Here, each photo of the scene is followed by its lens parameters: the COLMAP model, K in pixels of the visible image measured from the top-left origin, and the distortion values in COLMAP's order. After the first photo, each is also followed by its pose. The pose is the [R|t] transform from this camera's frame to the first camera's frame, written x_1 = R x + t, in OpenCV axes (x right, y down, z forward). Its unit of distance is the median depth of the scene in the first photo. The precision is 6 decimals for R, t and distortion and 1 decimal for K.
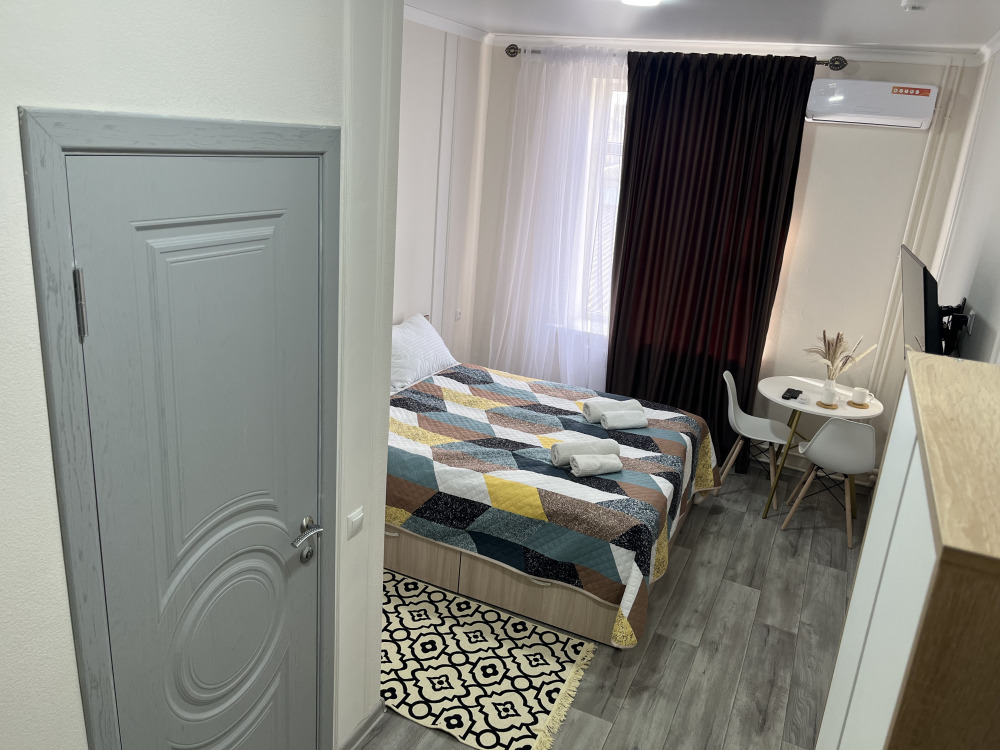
lens RADIAL K [[761.8, 0, 500.0], [0, 761.8, 375.0], [0, 0, 1]] dist [0.043502, -0.001831]
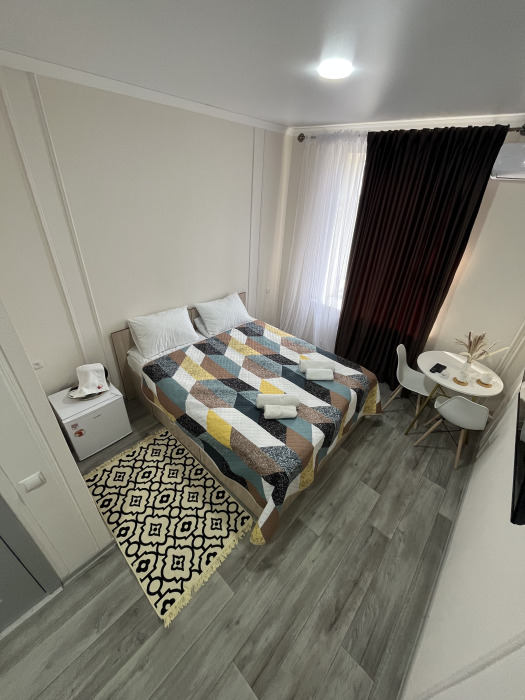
lens RADIAL K [[281.8, 0, 260.8], [0, 281.8, 346.4], [0, 0, 1]] dist [-0.000291, 0.000213]
pose [[0.951963, 0.132791, -0.275924, 0.200987], [-0.074684, 0.974553, 0.211348, -0.122992], [0.296967, -0.180588, 0.937656, 0.382143]]
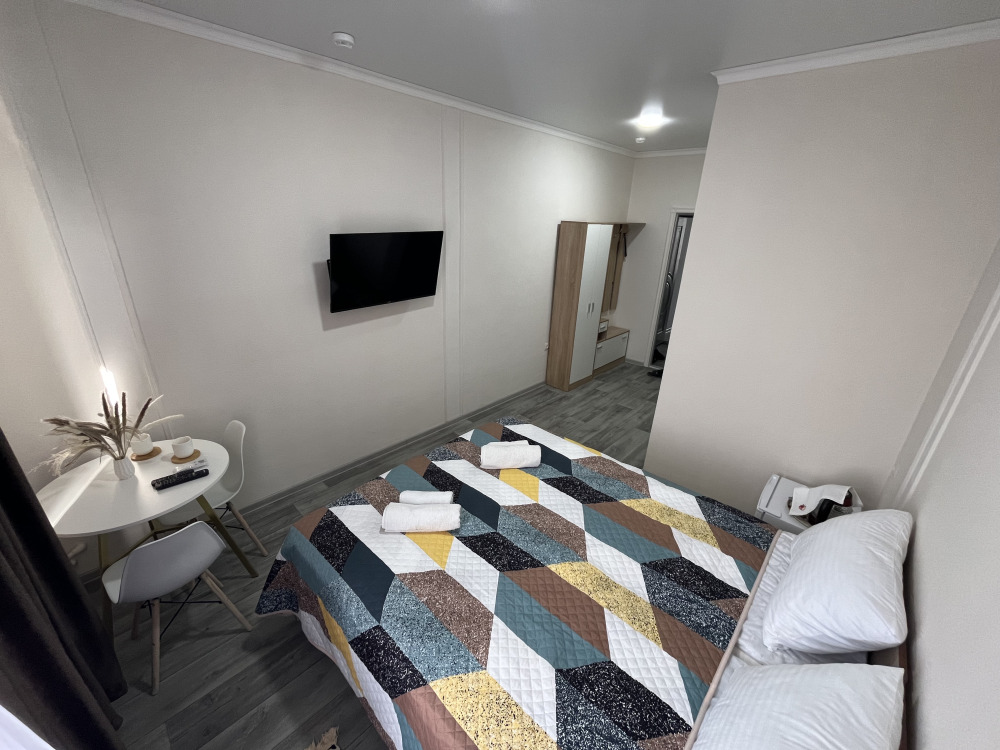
lens RADIAL K [[402.6, 0, 500.0], [0, 402.6, 375.0], [0, 0, 1]] dist [-0.000291, 0.000213]
pose [[-0.945258, -0.217910, 0.242906, 0.004711], [-0.013349, 0.769565, 0.638429, -0.336133], [-0.326052, 0.600237, -0.730346, 1.207144]]
